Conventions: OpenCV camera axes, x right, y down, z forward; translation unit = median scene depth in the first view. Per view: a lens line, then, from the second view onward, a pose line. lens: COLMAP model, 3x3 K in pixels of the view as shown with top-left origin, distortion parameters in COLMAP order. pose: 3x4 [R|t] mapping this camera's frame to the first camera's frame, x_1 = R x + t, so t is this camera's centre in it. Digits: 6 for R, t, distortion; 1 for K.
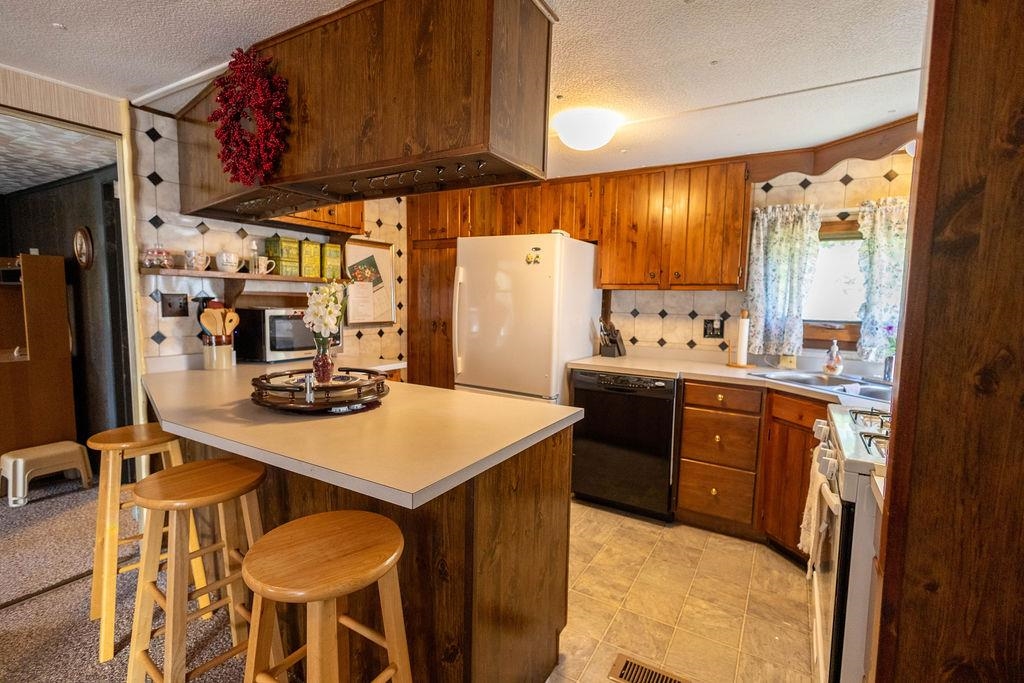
lens RADIAL K [[468.1, 0, 517.9], [0, 468.1, 342.7], [0, 0, 1]] dist [0.017370, -0.006353]
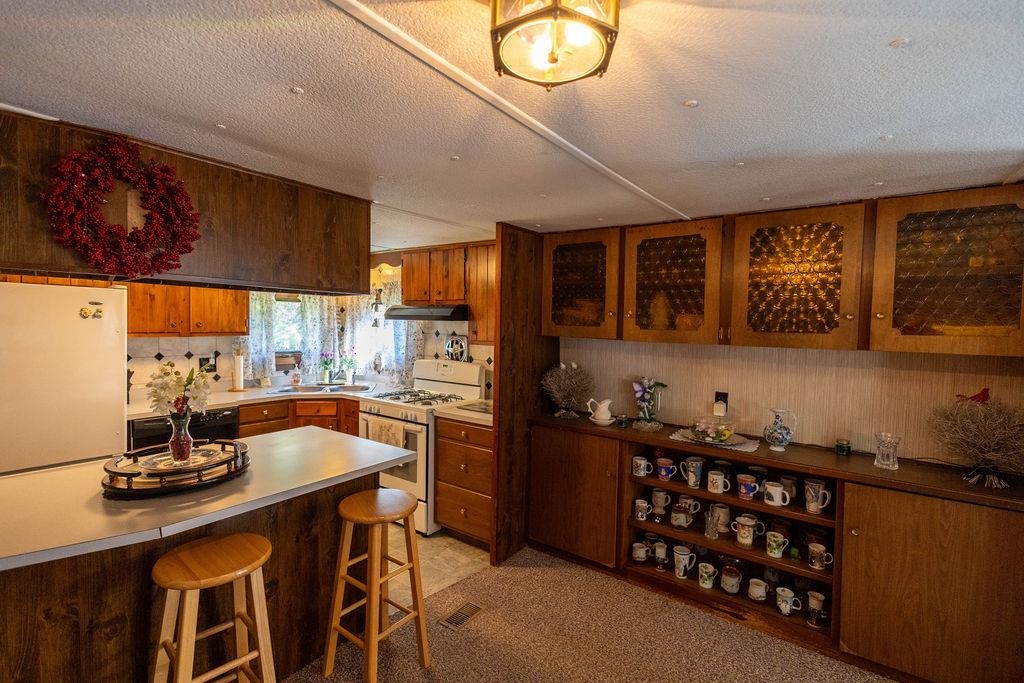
lens RADIAL K [[468.1, 0, 511.3], [0, 468.1, 342.6], [0, 0, 1]] dist [0.017370, -0.006353]
pose [[0.093974, -0.066403, 0.993358, -0.848059], [0.076985, 0.995270, 0.059248, -0.114909], [-0.992594, 0.070906, 0.098641, 0.083954]]
